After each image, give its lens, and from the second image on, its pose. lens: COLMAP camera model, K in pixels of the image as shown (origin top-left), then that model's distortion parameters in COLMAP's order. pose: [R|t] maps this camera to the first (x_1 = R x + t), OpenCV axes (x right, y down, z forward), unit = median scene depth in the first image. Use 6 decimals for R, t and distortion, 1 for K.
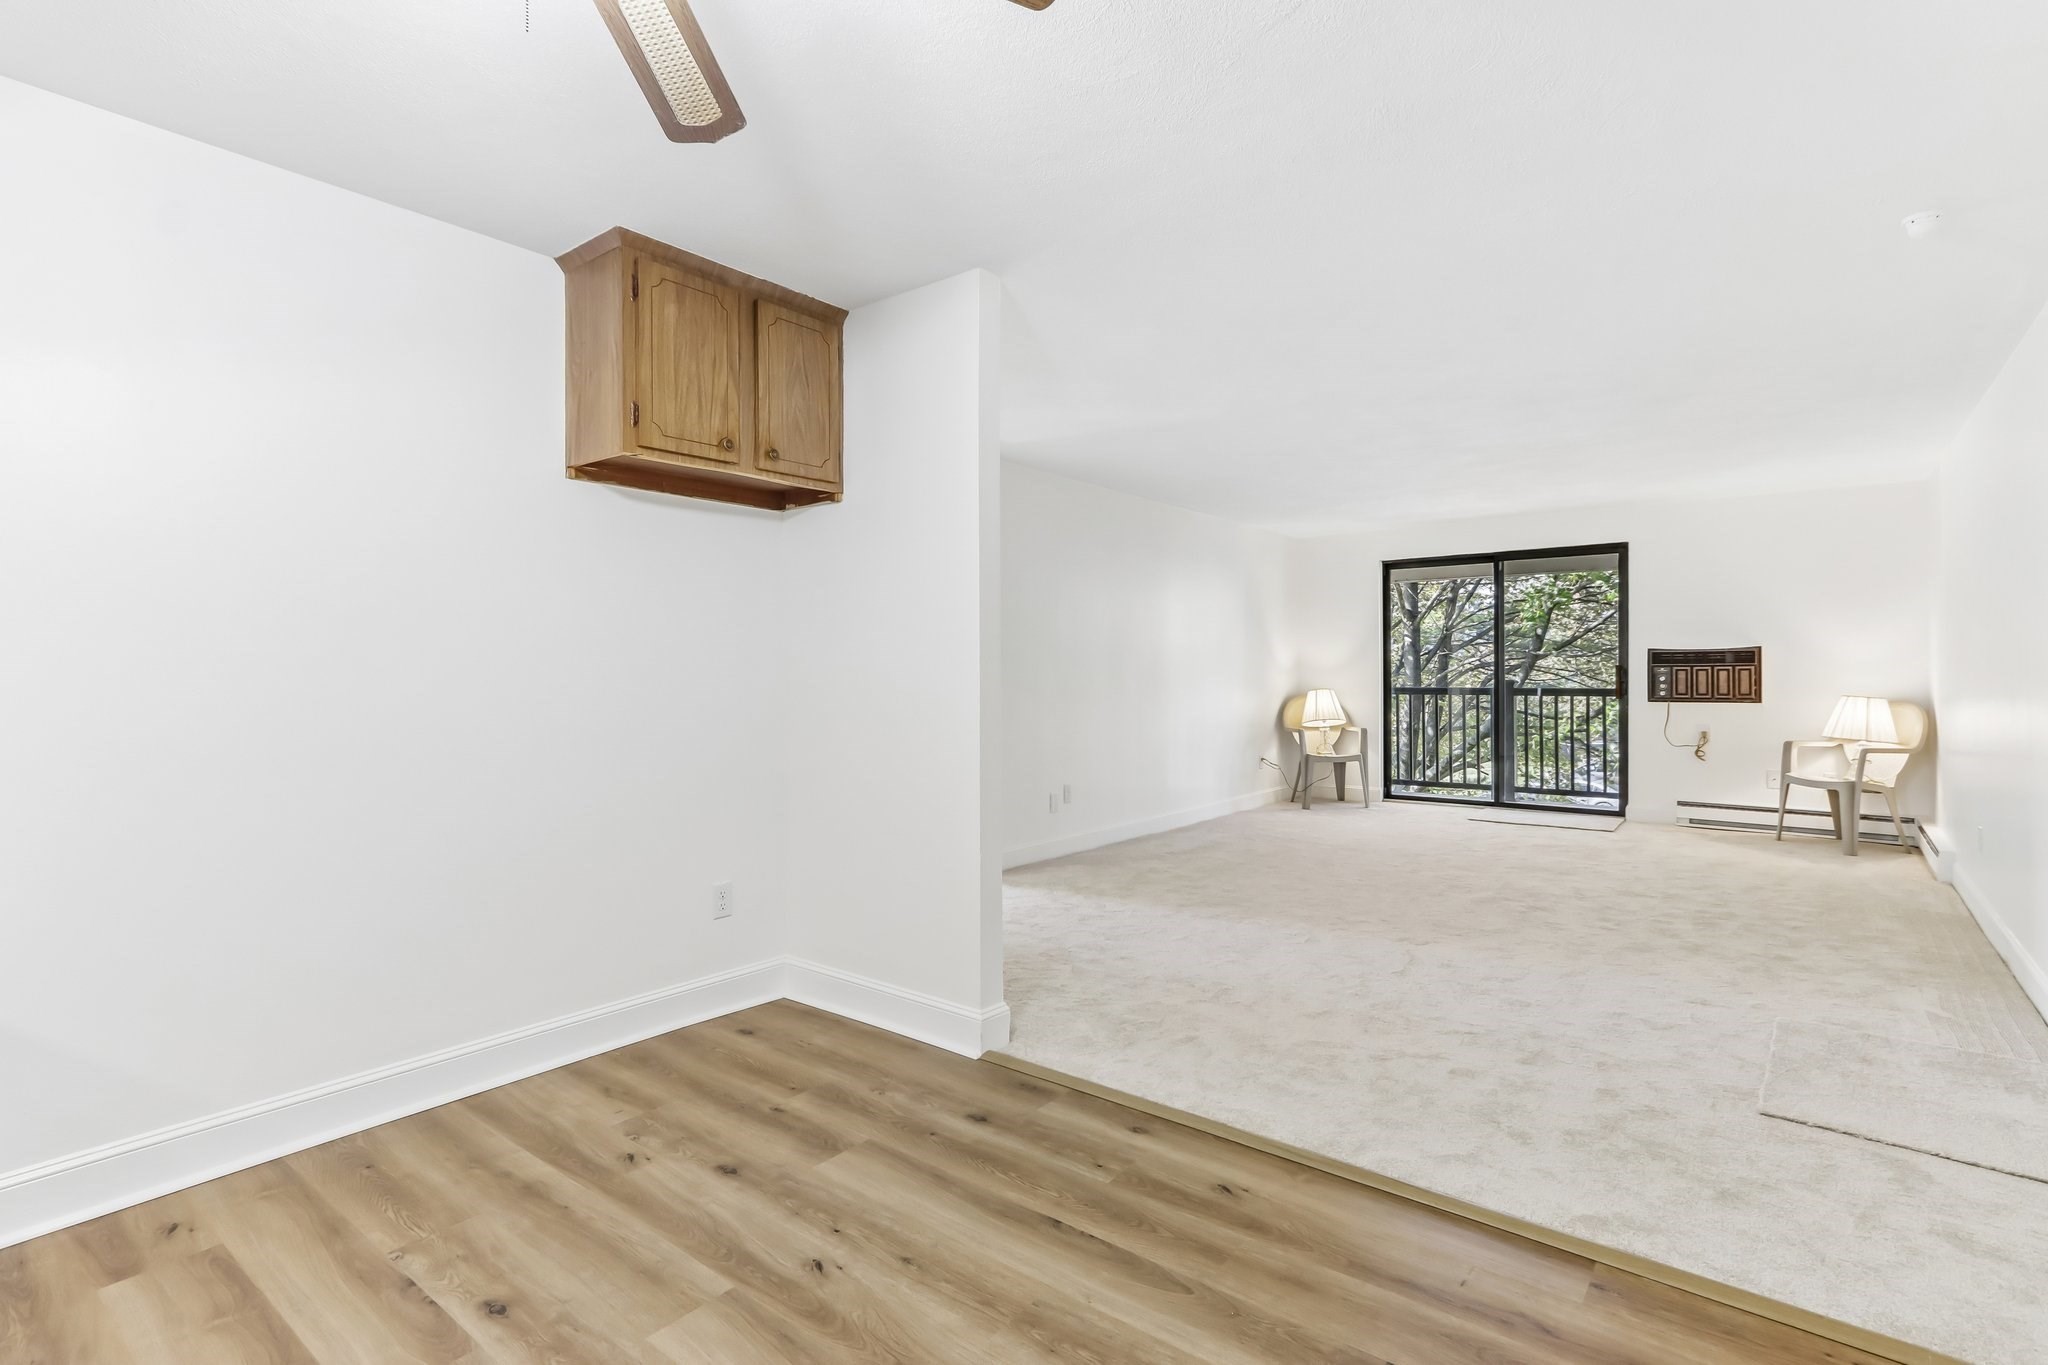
lens RADIAL K [[973.4, 0, 1029.0], [0, 973.4, 674.8], [0, 0, 1]] dist [0.001683, 0.000300]
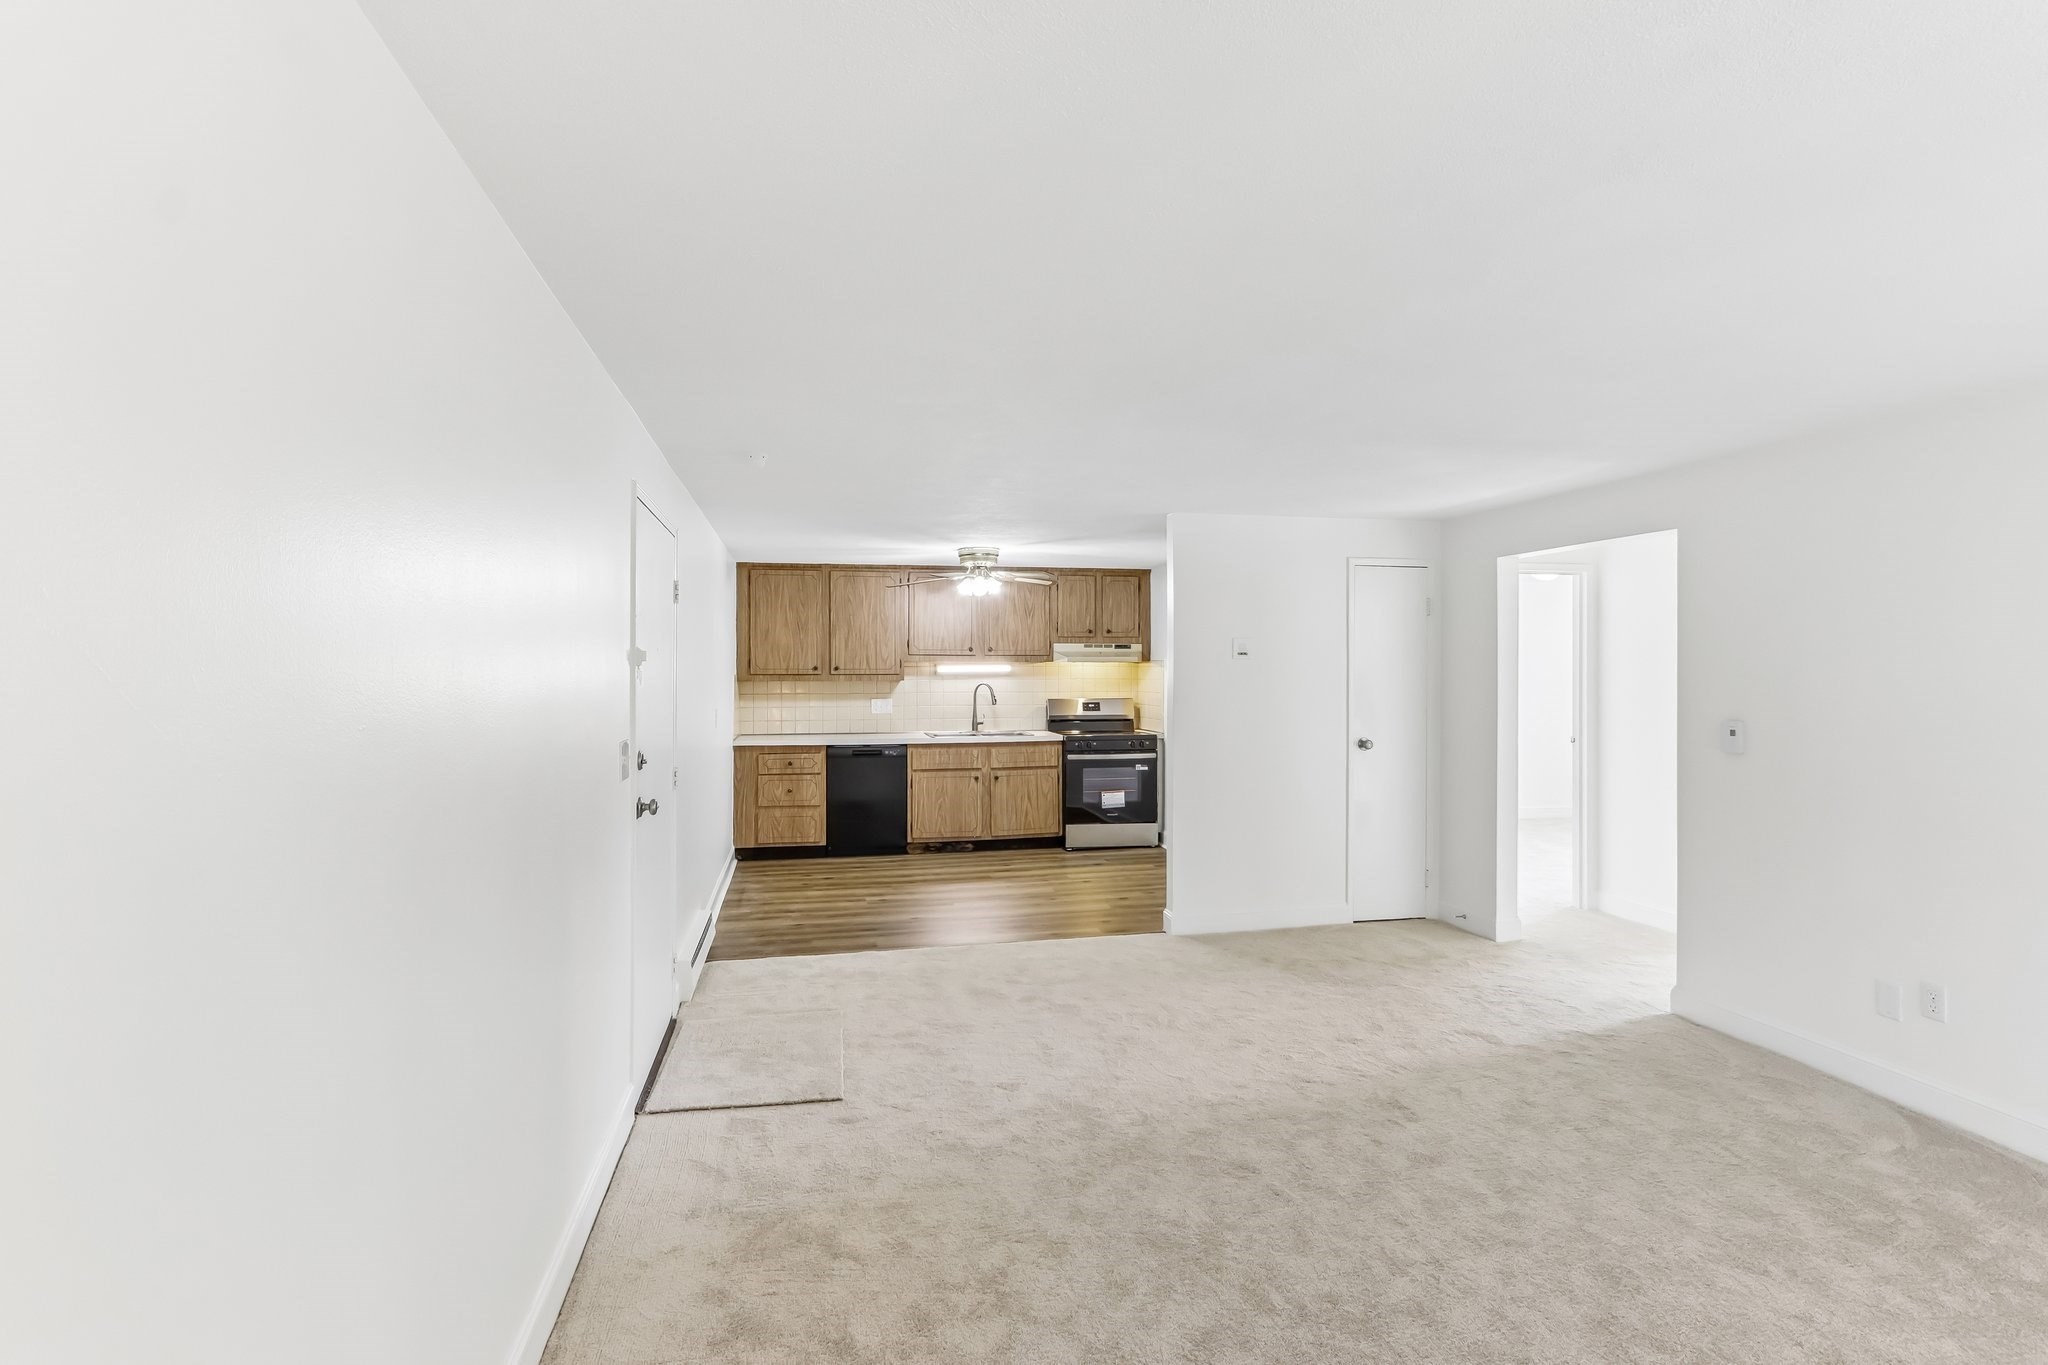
lens RADIAL K [[1016.0, 0, 1052.0], [0, 1016.0, 672.9], [0, 0, 1]] dist [-0.000417, 0.000503]
pose [[-0.614176, 0.007661, -0.789132, 0.698970], [-0.000785, 0.999946, 0.010319, -0.056852], [0.789169, 0.006957, -0.614137, 0.863706]]
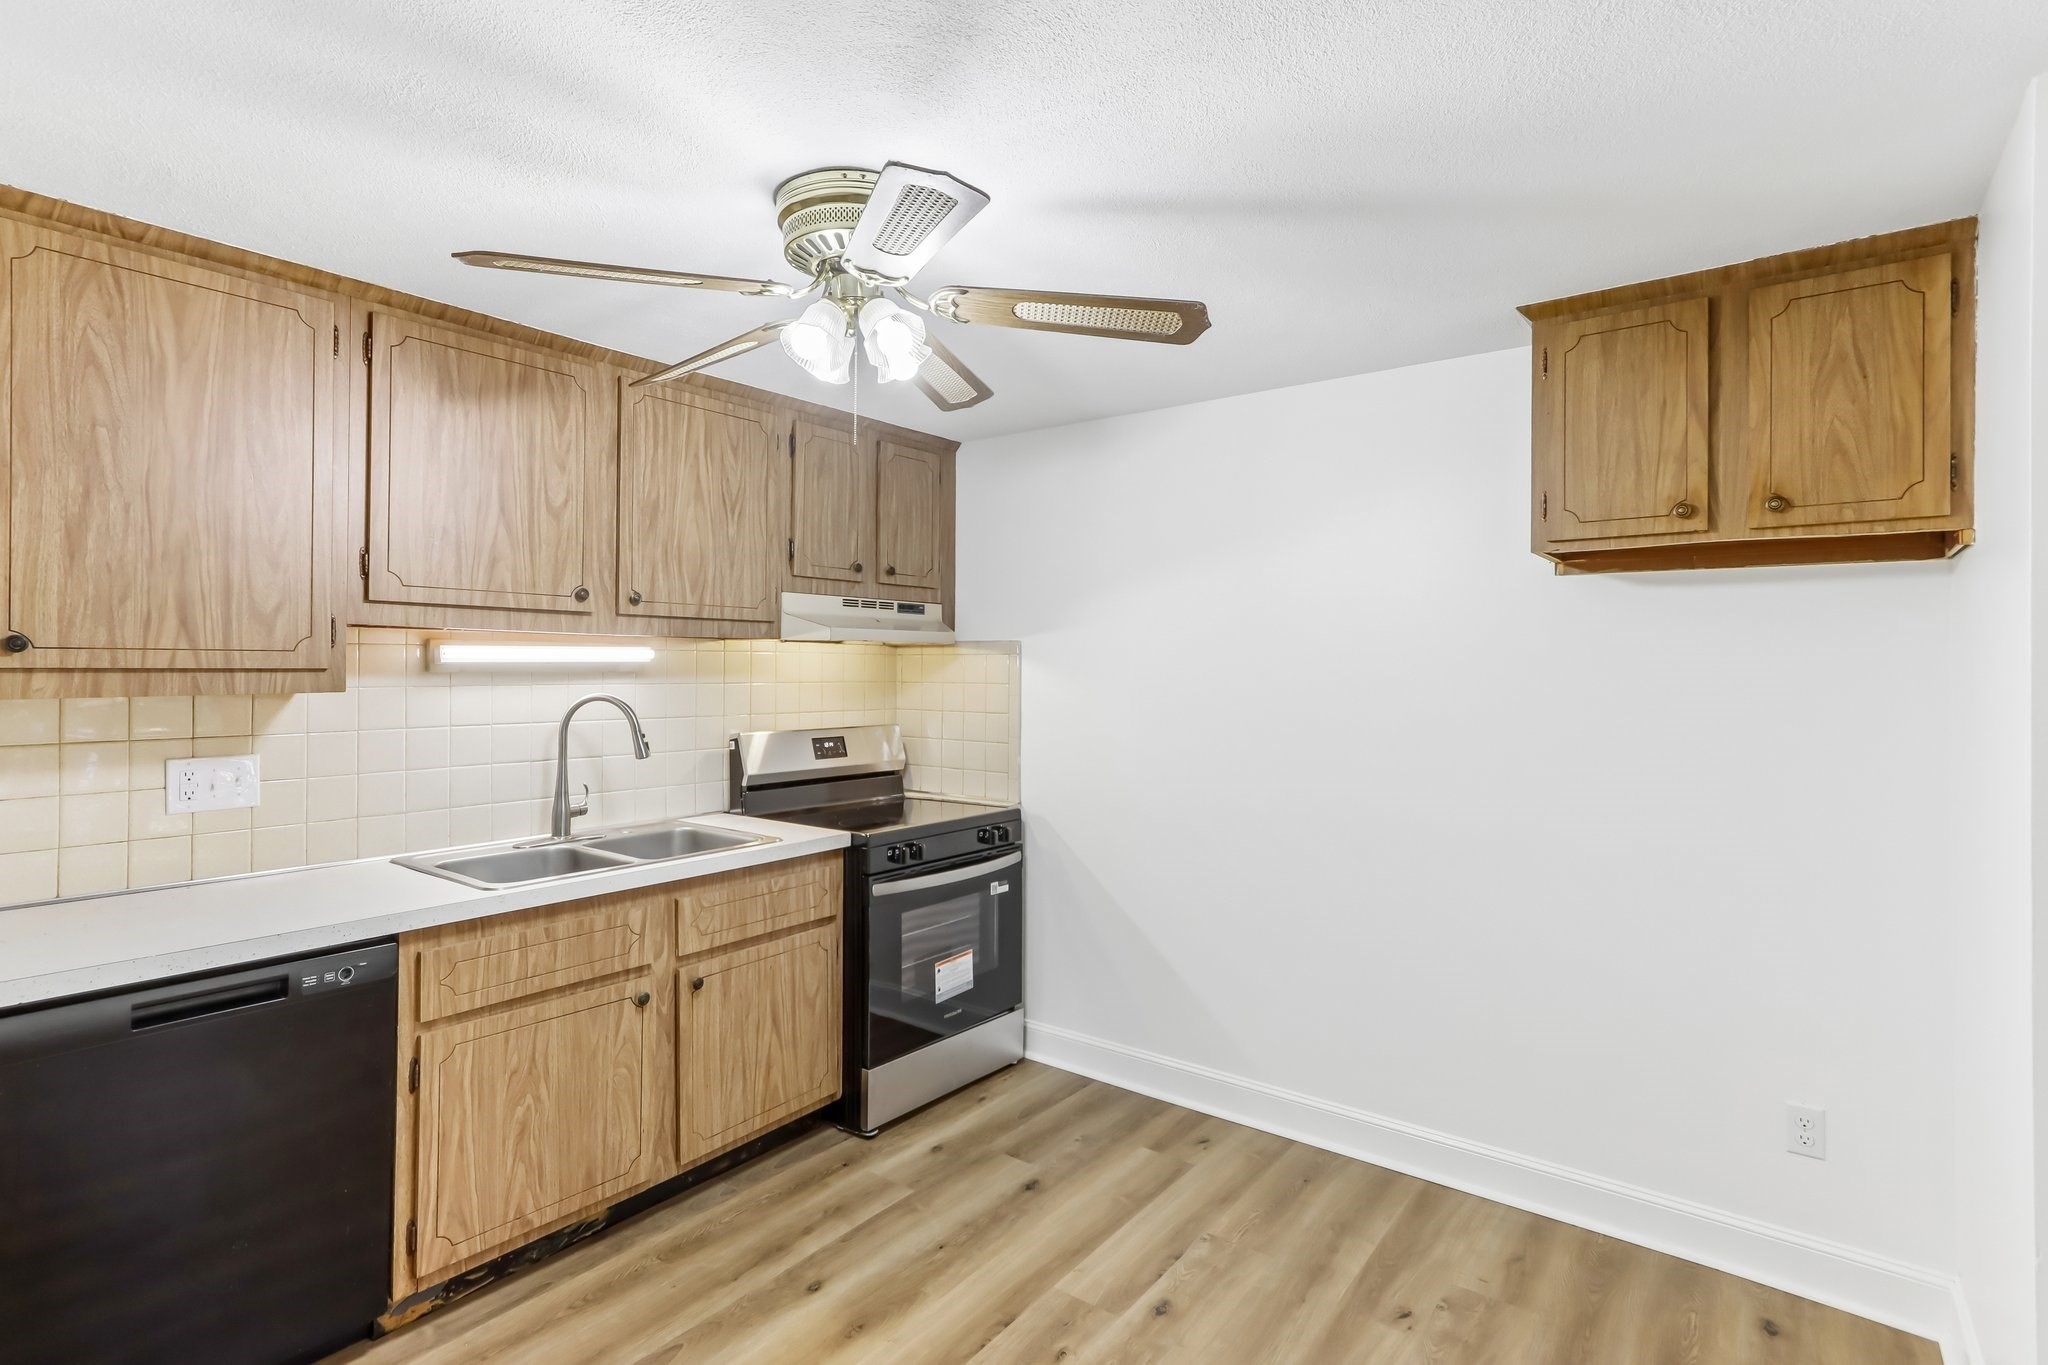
lens RADIAL K [[1008.4, 0, 1023.4], [0, 1008.4, 663.4], [0, 0, 1]] dist [0.009531, 0.000525]
pose [[0.019431, 0.002363, -0.999808, 0.198098], [-0.013181, 0.999911, 0.002107, -0.048589], [0.999724, 0.013137, 0.019461, 0.204817]]
